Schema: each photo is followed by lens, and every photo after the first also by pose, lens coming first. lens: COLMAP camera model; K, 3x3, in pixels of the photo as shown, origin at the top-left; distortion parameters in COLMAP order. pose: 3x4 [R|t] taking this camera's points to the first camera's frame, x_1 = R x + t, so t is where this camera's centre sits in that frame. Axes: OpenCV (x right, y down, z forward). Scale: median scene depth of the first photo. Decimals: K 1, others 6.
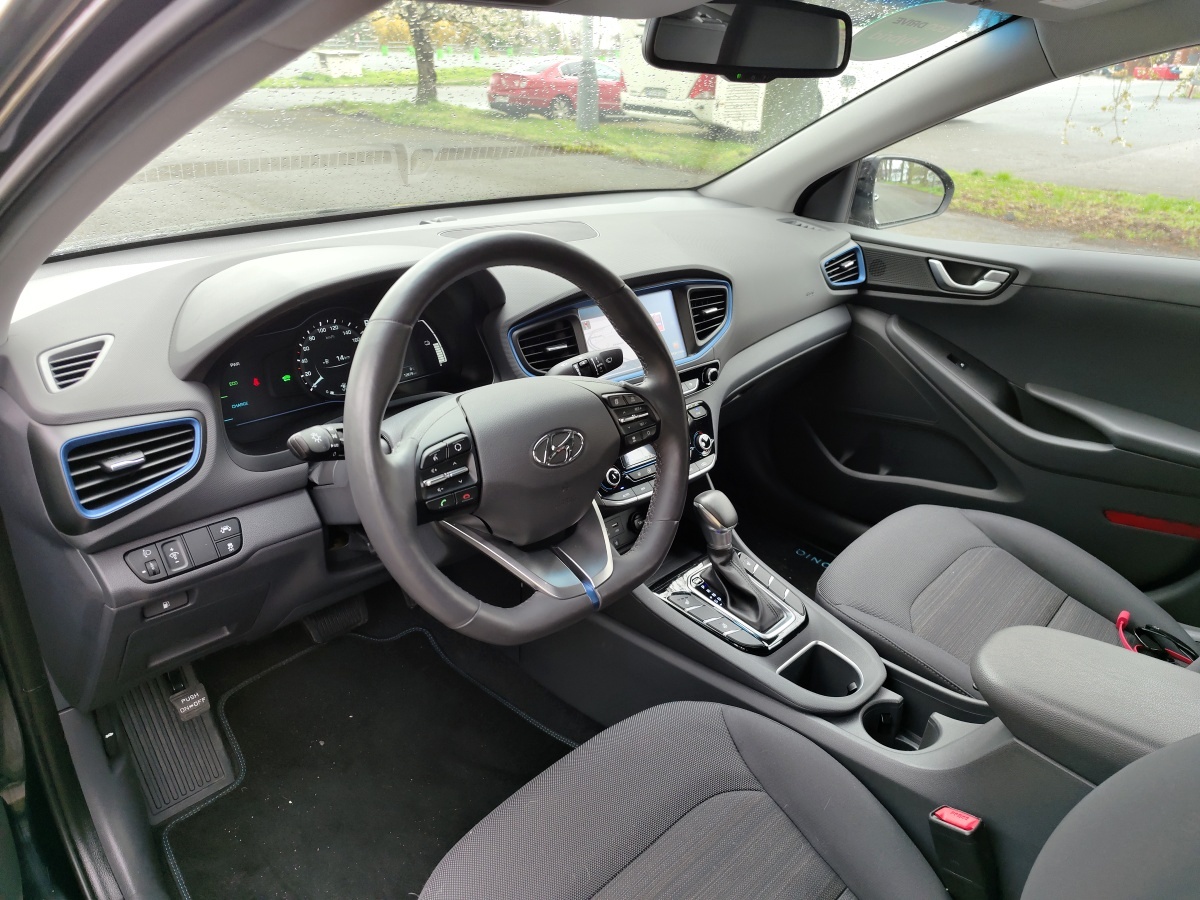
lens RADIAL K [[822.5, 0, 592.2], [0, 822.5, 448.0], [0, 0, 1]] dist [0.026670, -0.015524]
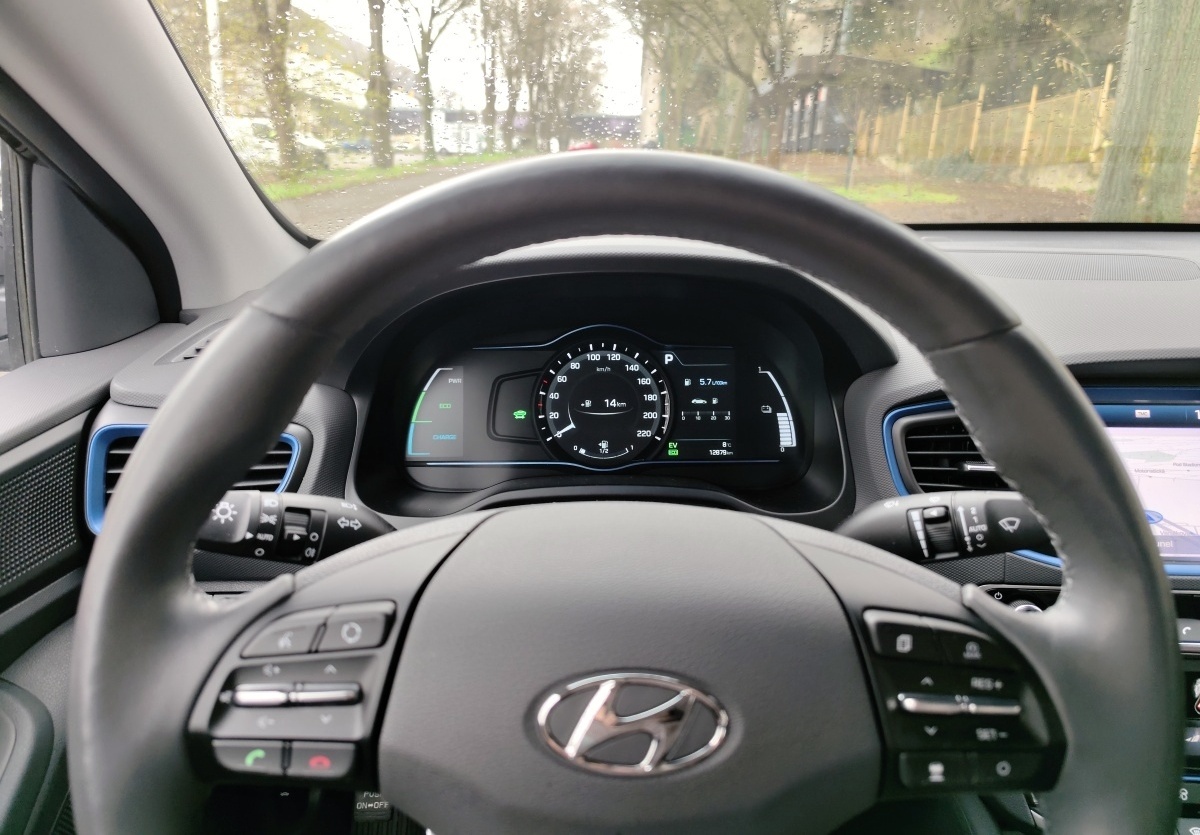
lens RADIAL K [[821.1, 0, 596.2], [0, 821.1, 382.5], [0, 0, 1]] dist [0.002803, -0.004772]
pose [[0.714272, 0.167095, -0.679629, 0.098597], [-0.270952, 0.961375, -0.048398, -0.071339], [0.645291, 0.218716, 0.731958, 0.406893]]
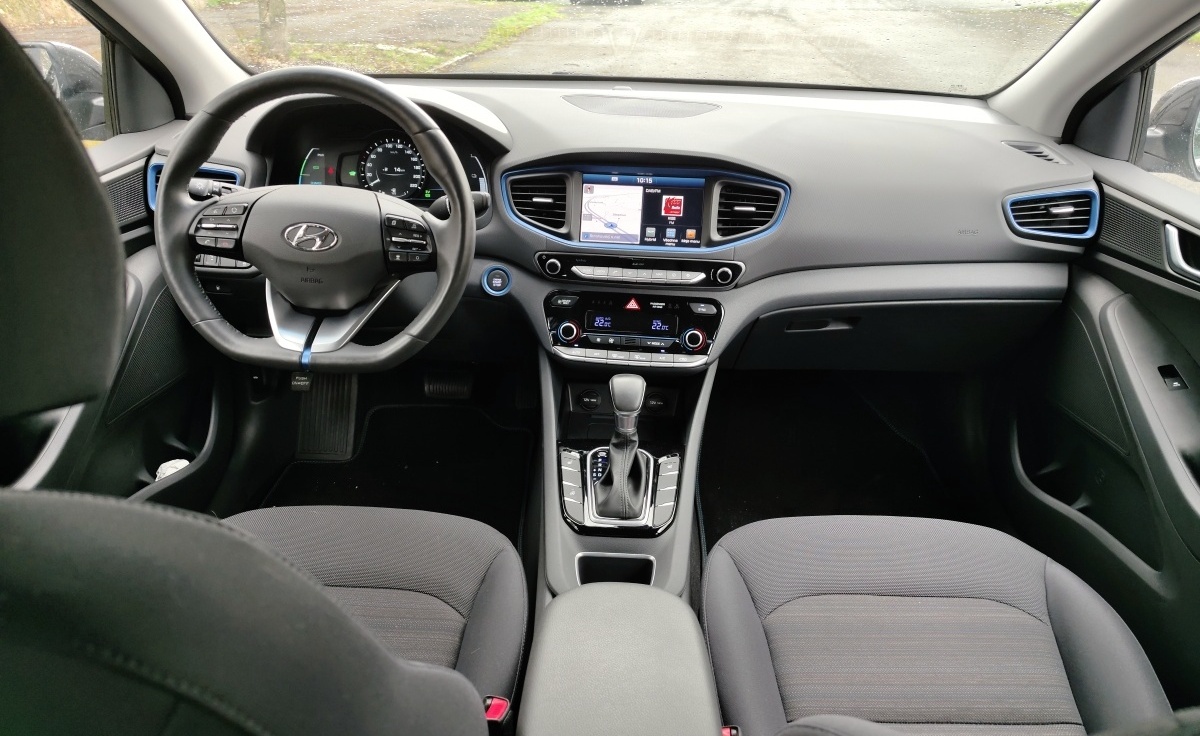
lens RADIAL K [[817.3, 0, 594.3], [0, 817.3, 368.6], [0, 0, 1]] dist [0.019465, 0.002554]
pose [[0.684933, 0.327037, -0.651087, 0.693142], [-0.309412, 0.939583, 0.146451, -0.078485], [0.659645, 0.101145, 0.744740, 0.204966]]
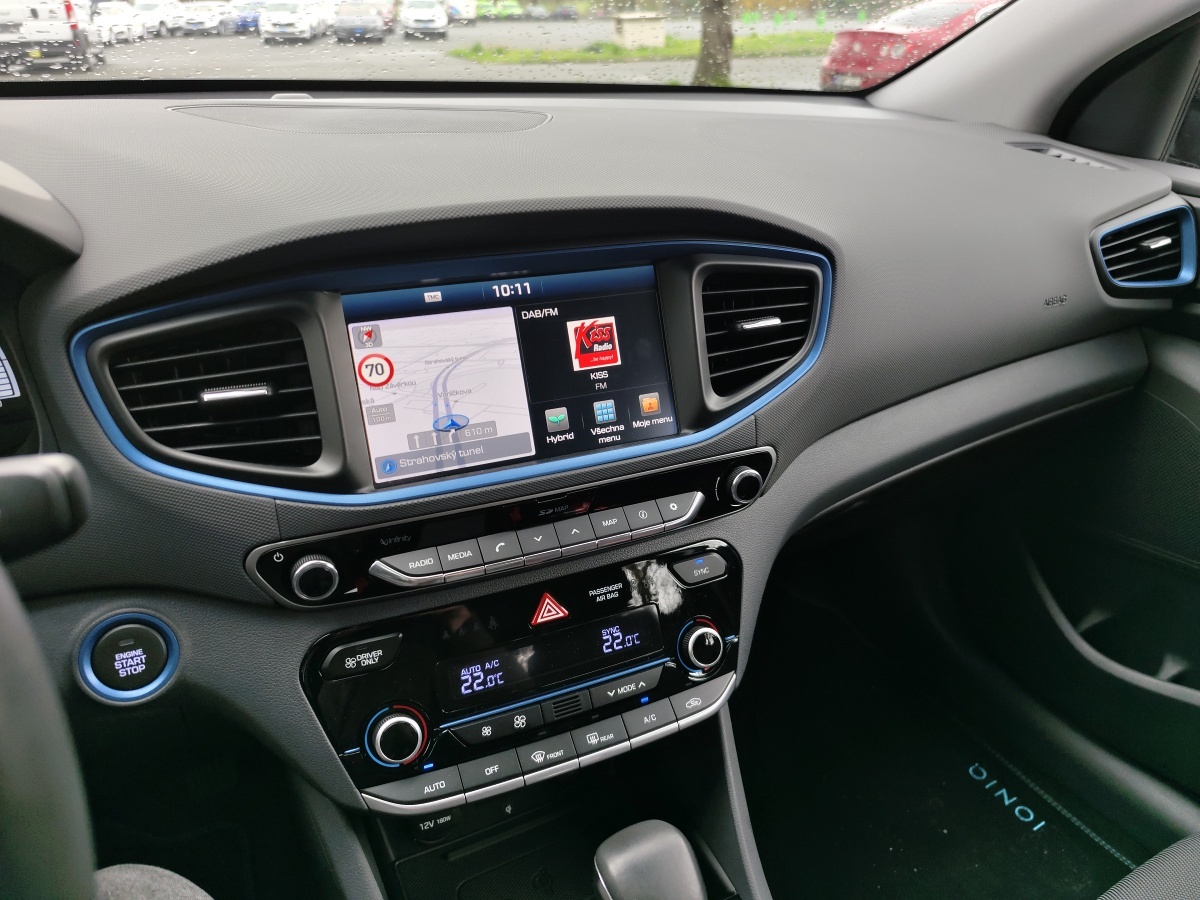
lens RADIAL K [[822.5, 0, 595.2], [0, 822.5, 448.1], [0, 0, 1]] dist [0.026670, -0.015524]
pose [[0.960466, 0.126505, -0.247994, 0.172581], [-0.120062, 0.991919, 0.041000, -0.113453], [0.251177, -0.009605, 0.967894, 0.591505]]
